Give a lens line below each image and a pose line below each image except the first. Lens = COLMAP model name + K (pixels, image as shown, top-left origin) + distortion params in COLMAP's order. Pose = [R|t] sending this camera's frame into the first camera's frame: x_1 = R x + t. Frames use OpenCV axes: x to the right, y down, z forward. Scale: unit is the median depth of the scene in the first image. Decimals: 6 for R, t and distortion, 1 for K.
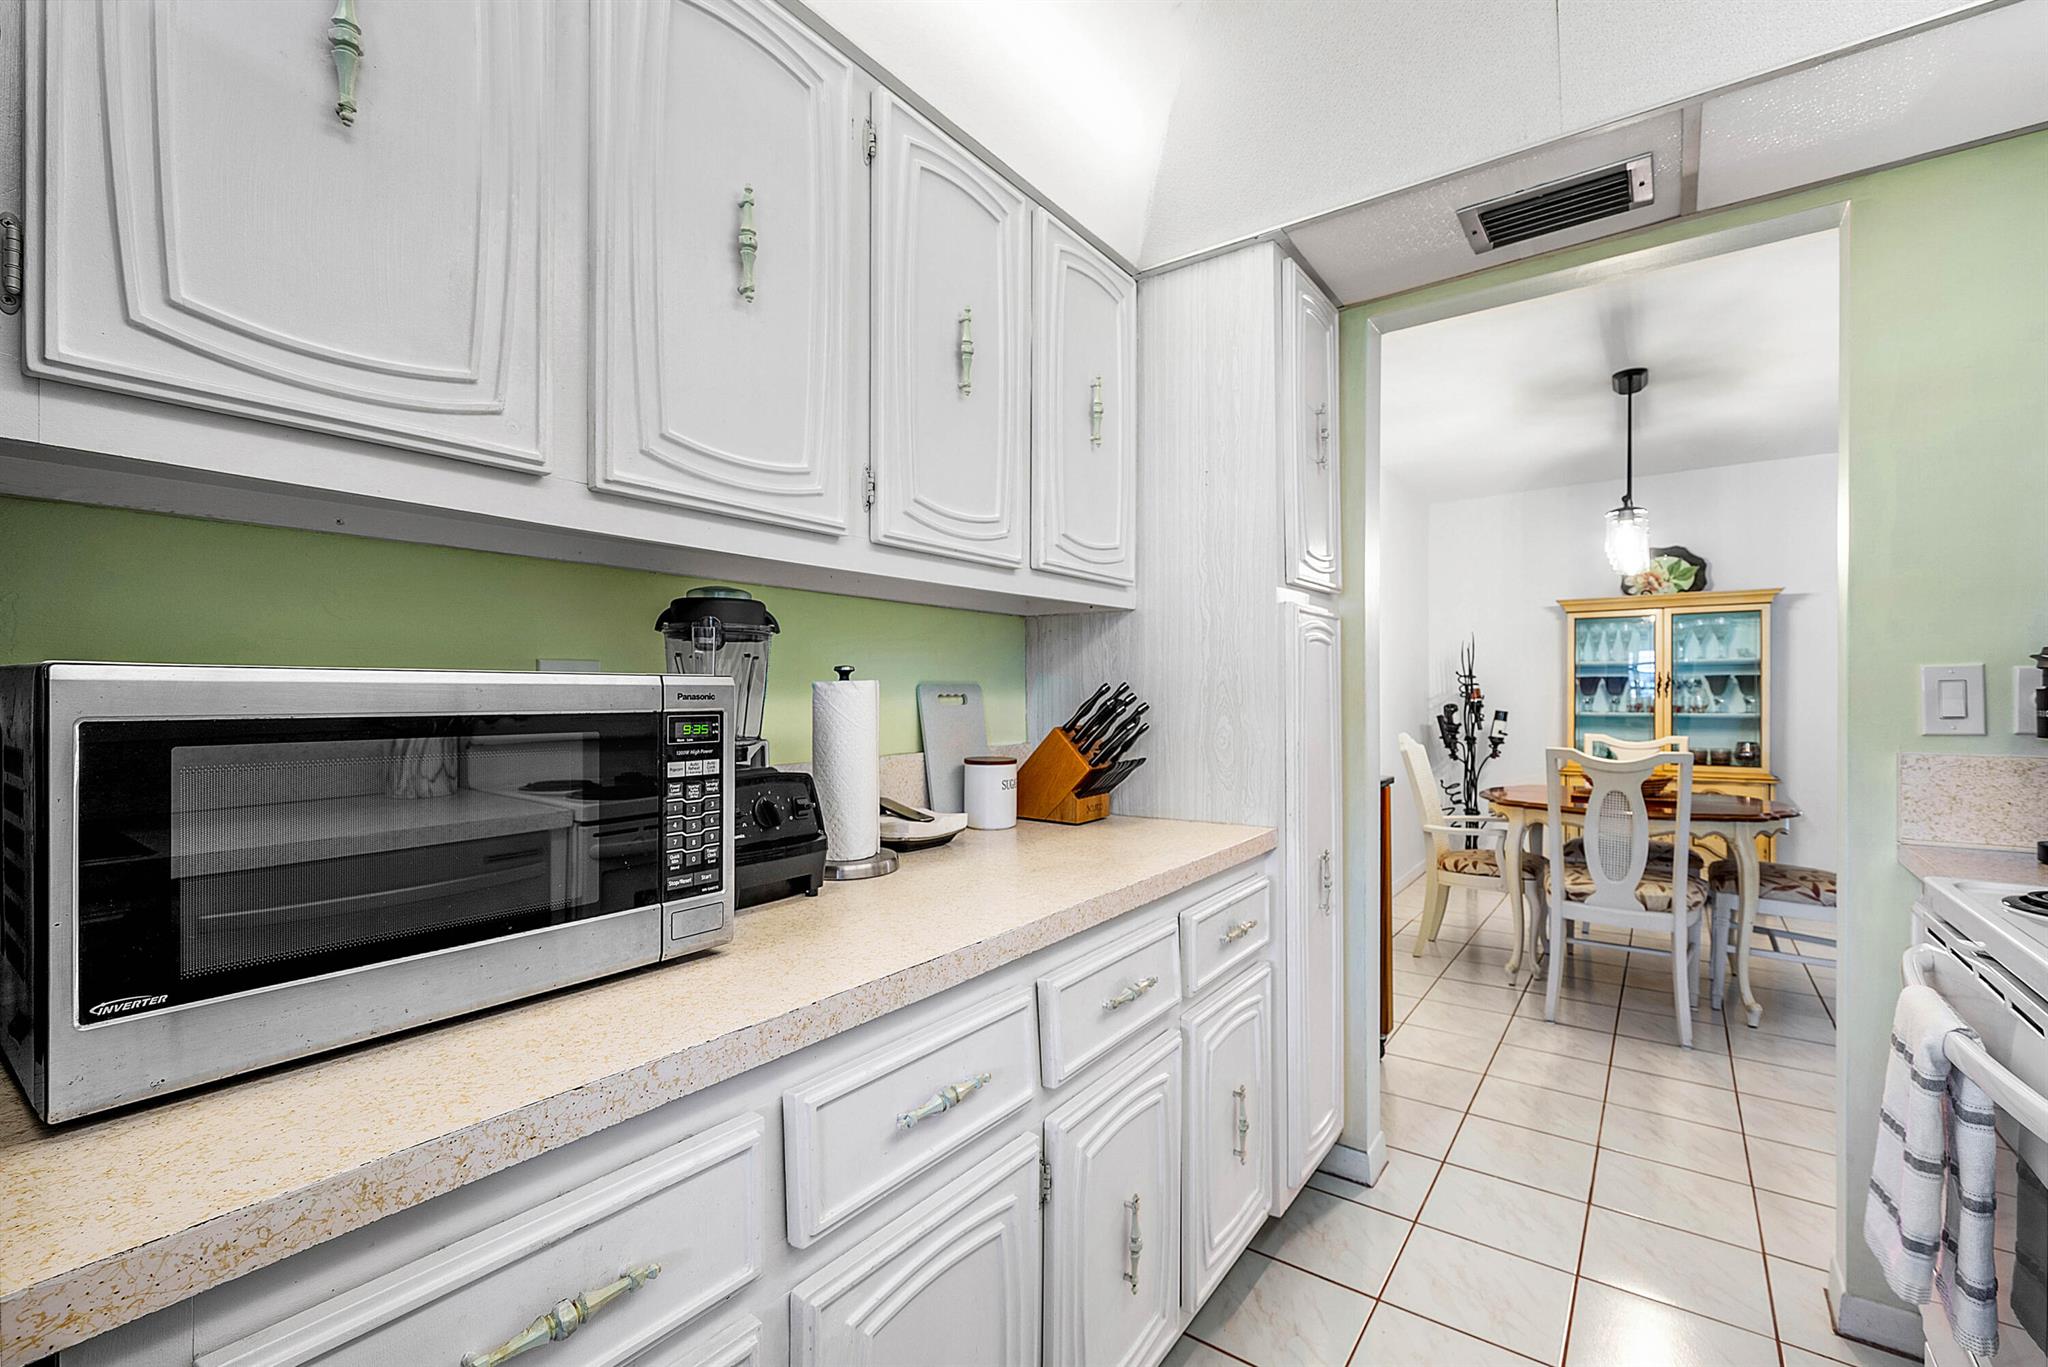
lens RADIAL K [[895.3, 0, 1024.0], [0, 895.3, 683.5], [0, 0, 1]] dist [0.002458, 0.000133]
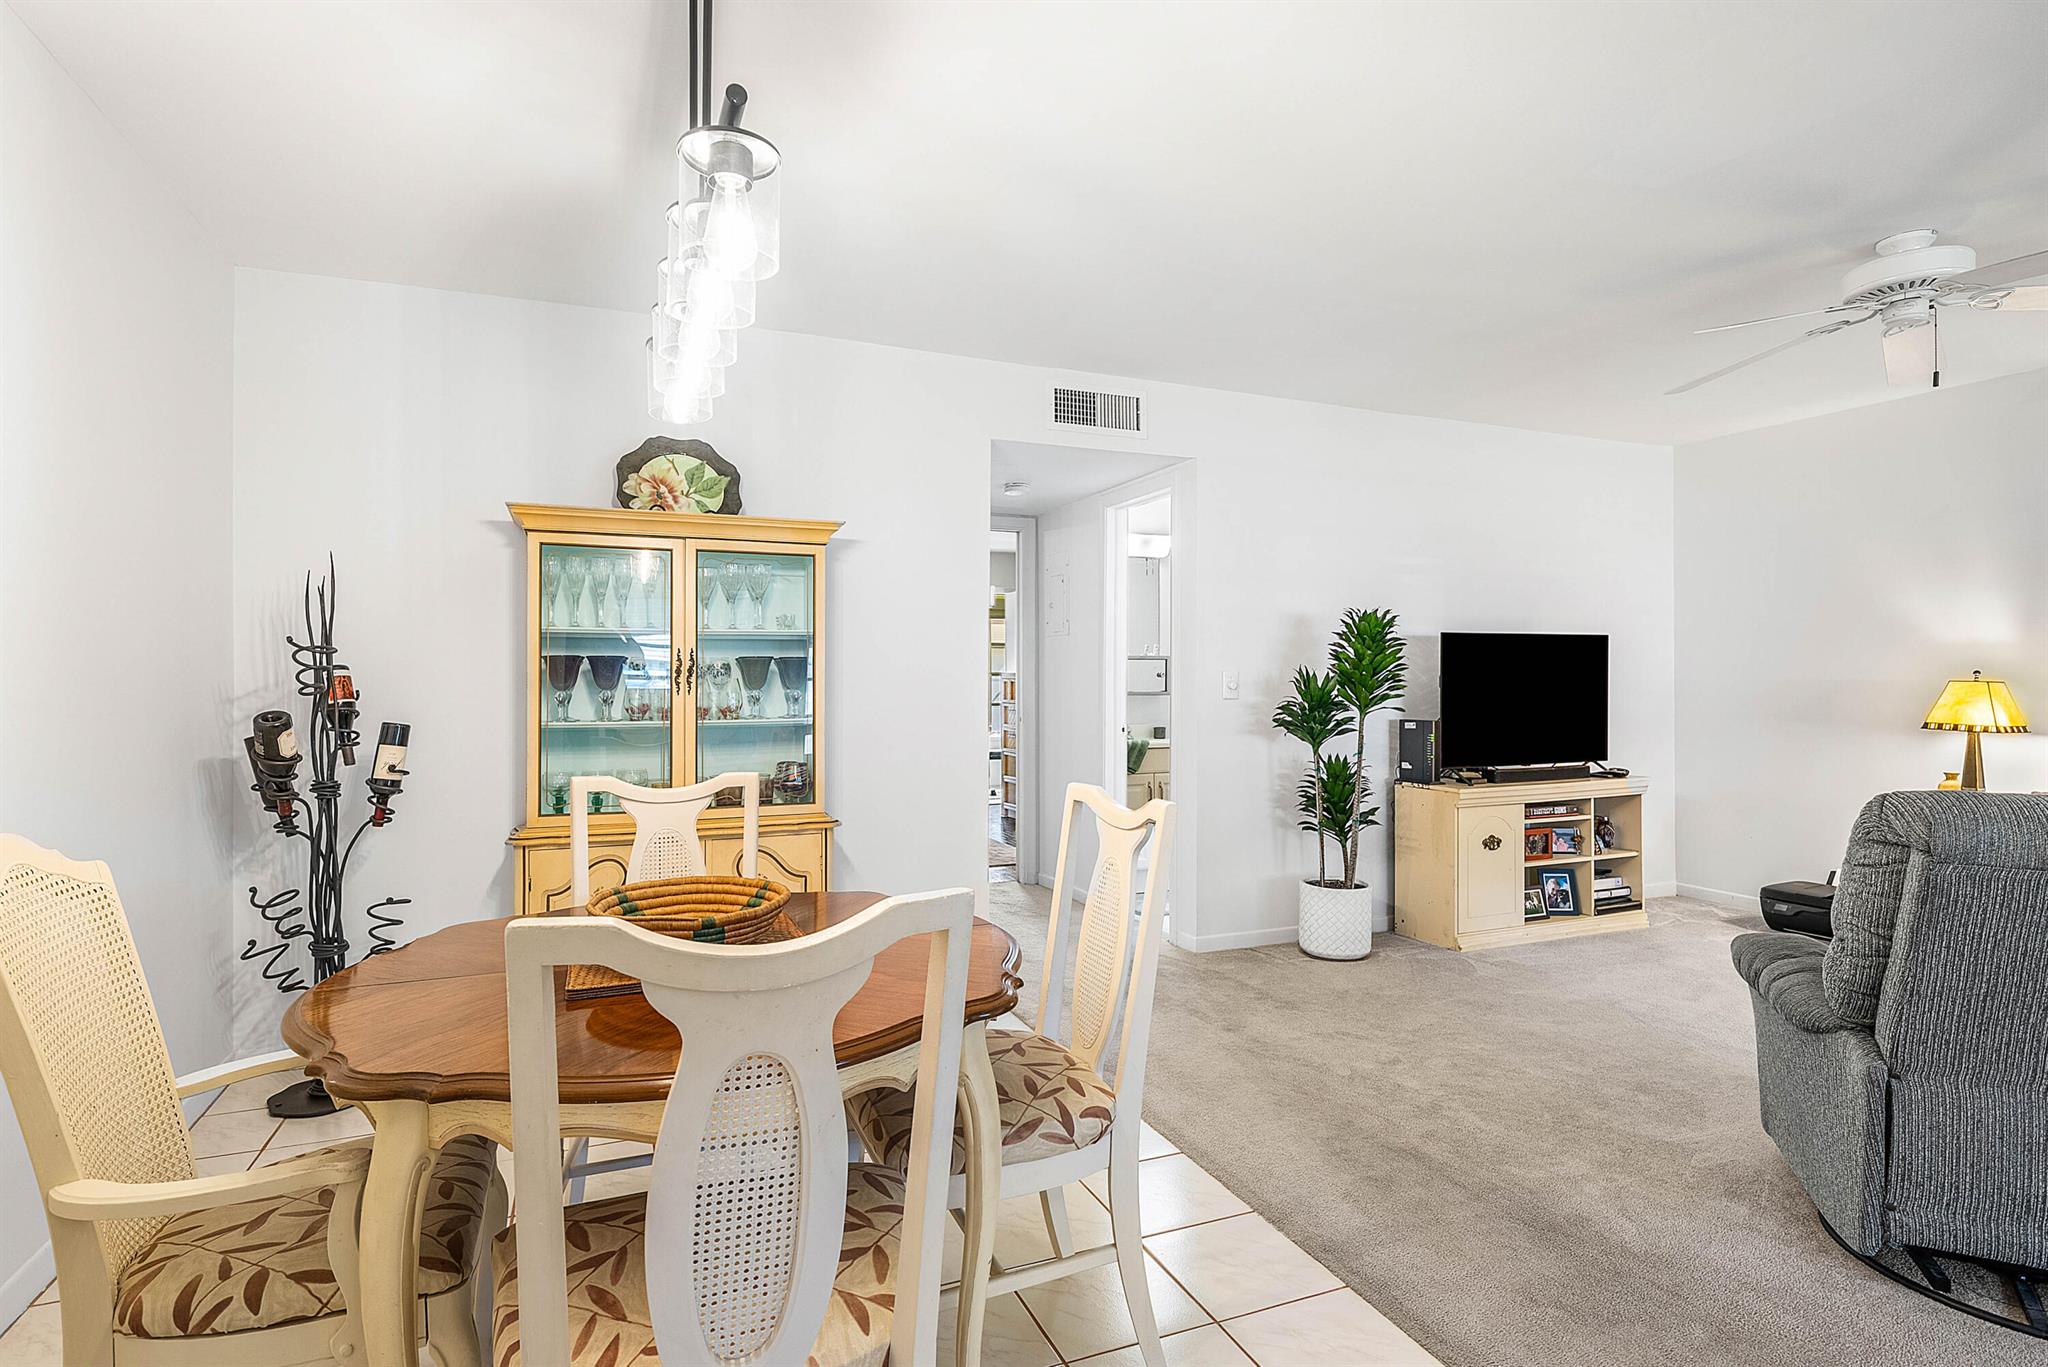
lens RADIAL K [[1011.1, 0, 996.3], [0, 1011.1, 683.3], [0, 0, 1]] dist [-0.004560, -0.000284]
pose [[0.539003, 0.000553, 0.842304, 0.261717], [-0.007831, 0.999960, 0.004355, 0.004635], [-0.842267, -0.008943, 0.538986, 0.457946]]
